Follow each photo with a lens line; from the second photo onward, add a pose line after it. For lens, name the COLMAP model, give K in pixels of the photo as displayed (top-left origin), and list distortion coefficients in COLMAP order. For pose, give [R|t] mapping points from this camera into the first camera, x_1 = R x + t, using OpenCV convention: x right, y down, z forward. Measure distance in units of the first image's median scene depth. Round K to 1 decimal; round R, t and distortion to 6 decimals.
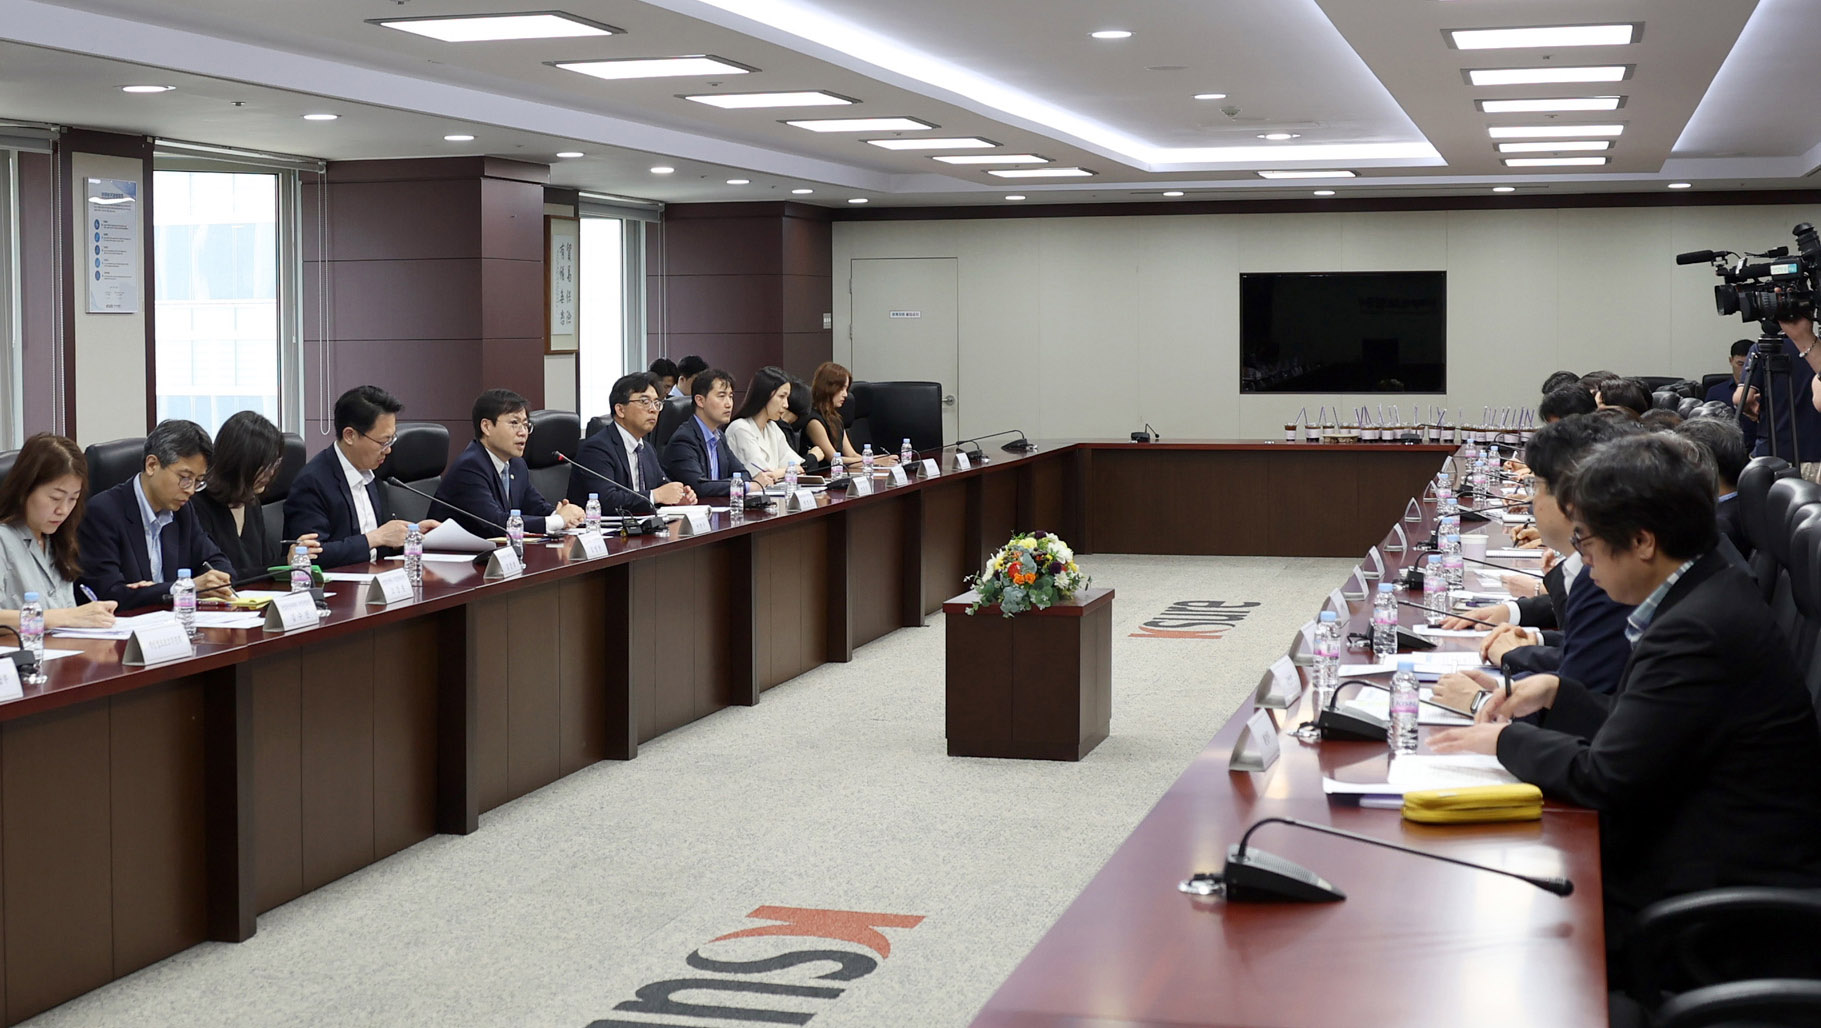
lens RADIAL K [[2420.4, 0, 909.8], [0, 2420.4, 512.8], [0, 0, 1]] dist [-0.078448, 0.000000]
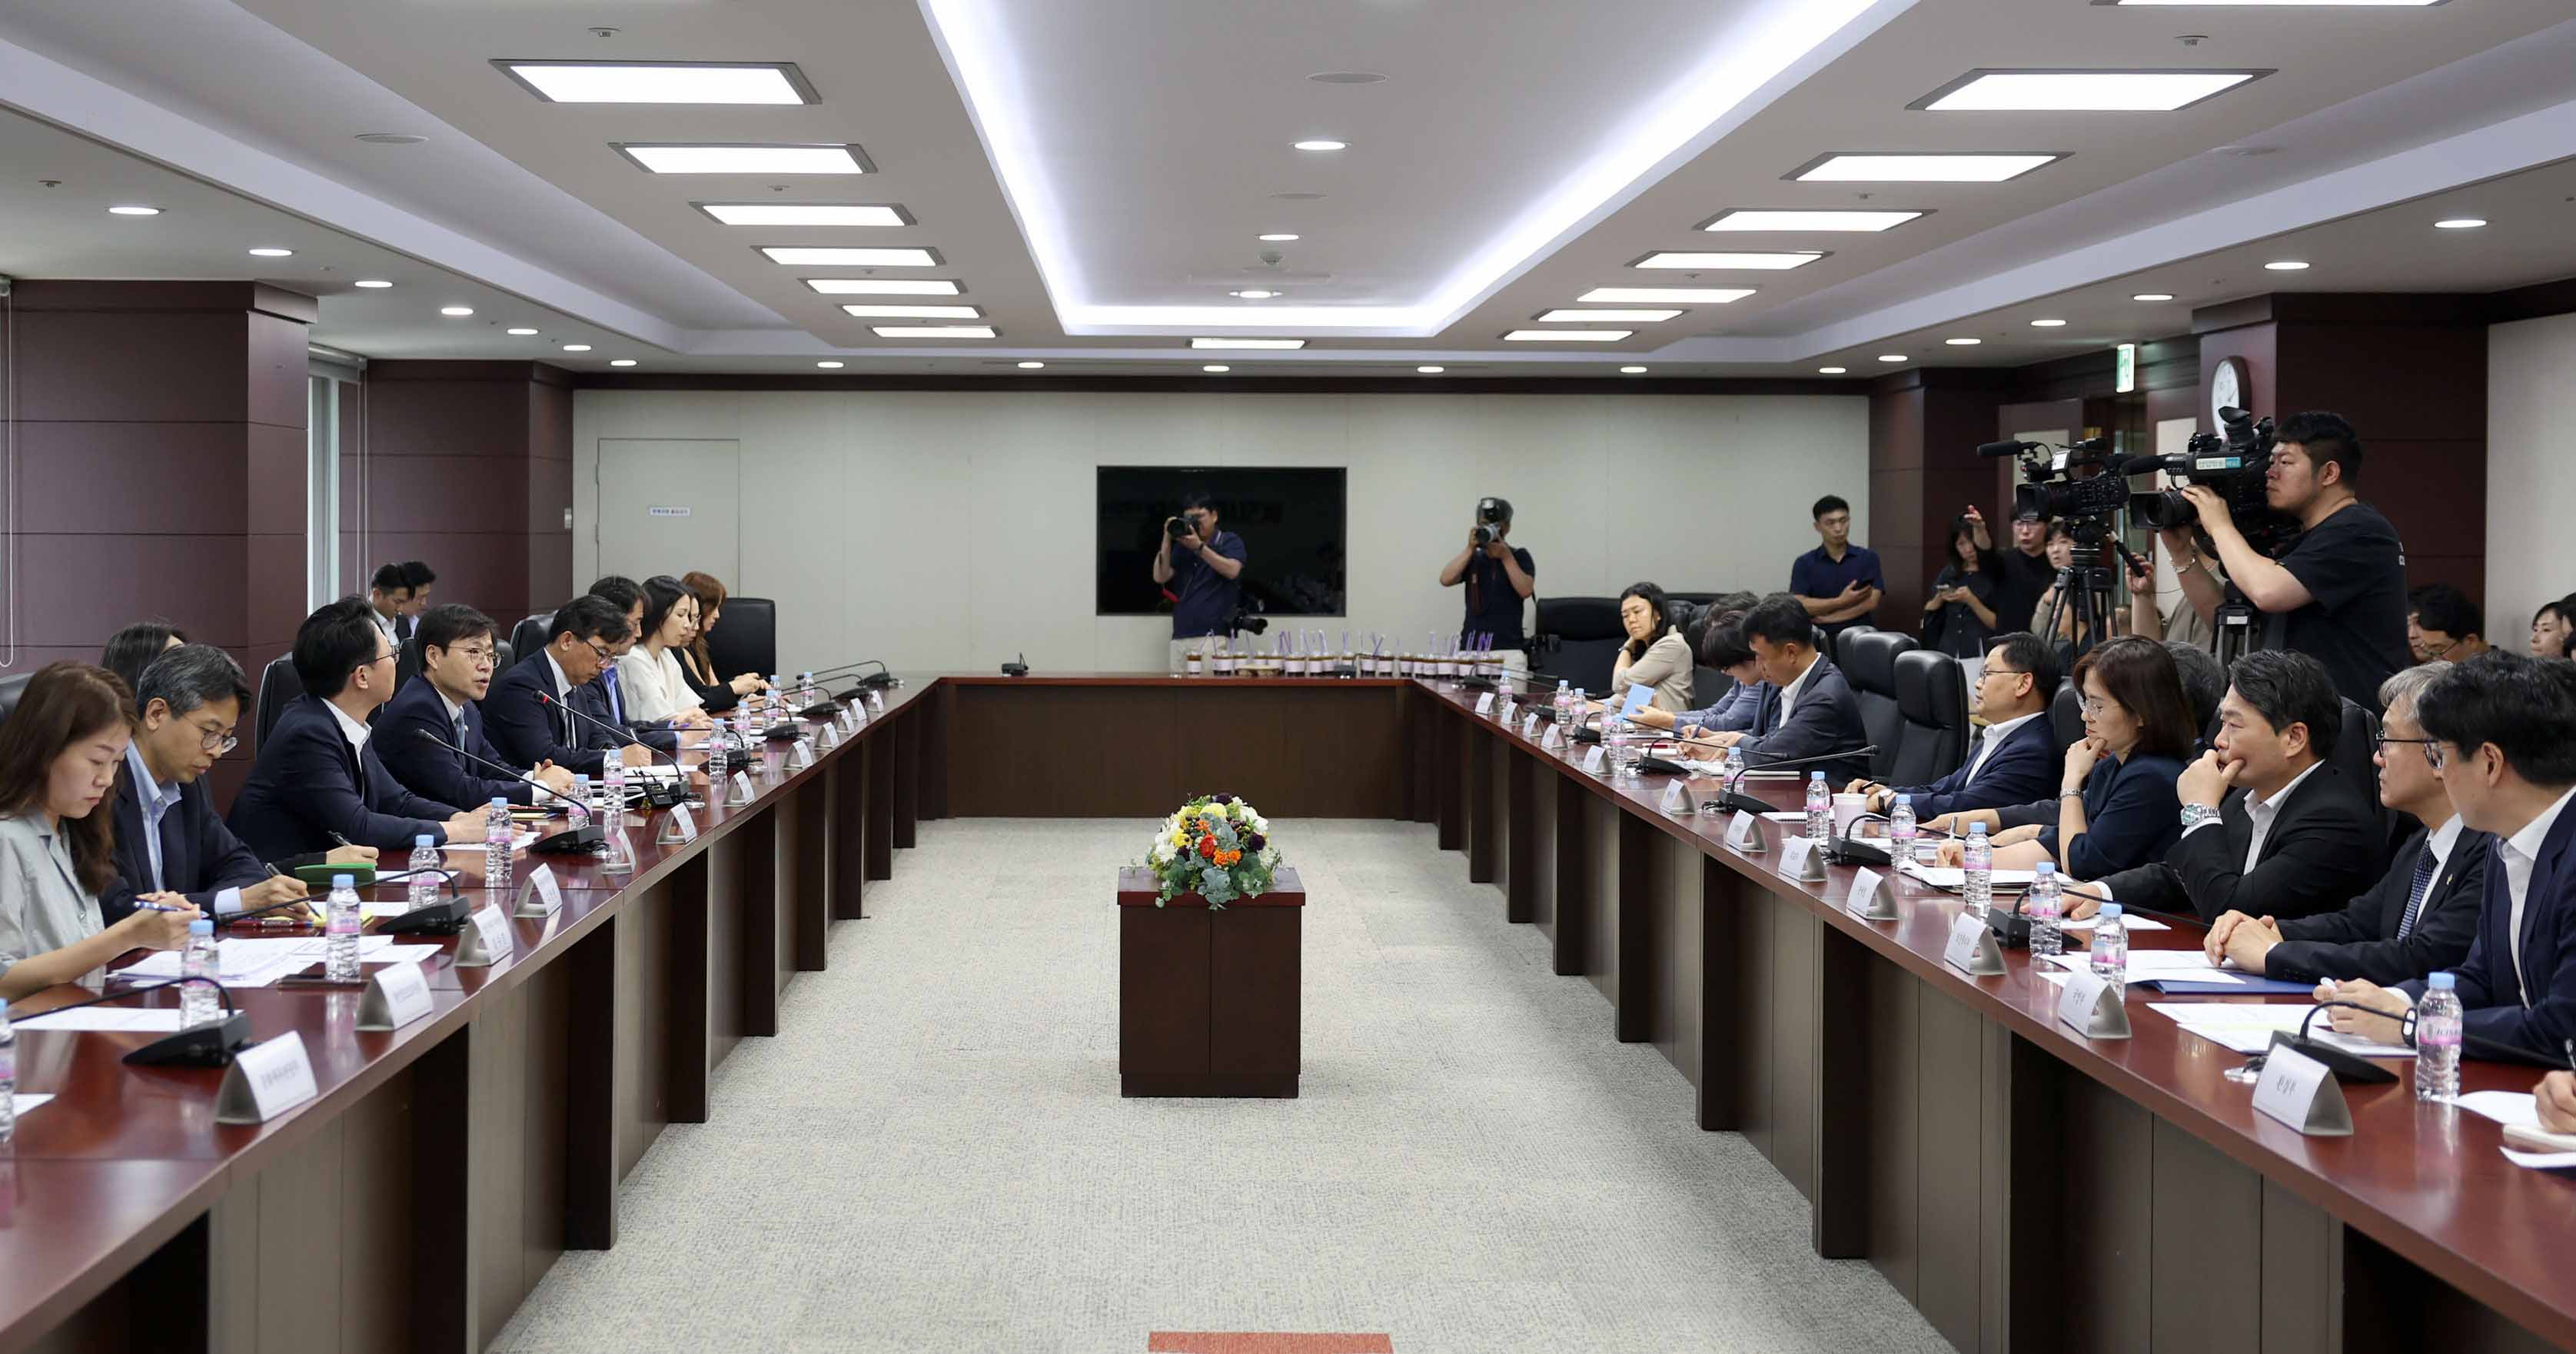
lens RADIAL K [[2929.8, 0, 1294.6], [0, 2929.8, 656.8], [0, 0, 1]] dist [-0.014660, 0.000000]
pose [[0.957703, 0.000060, 0.287760, -0.172134], [0.010196, 0.999365, -0.034142, -0.003424], [-0.287579, 0.035632, 0.957094, 0.102772]]
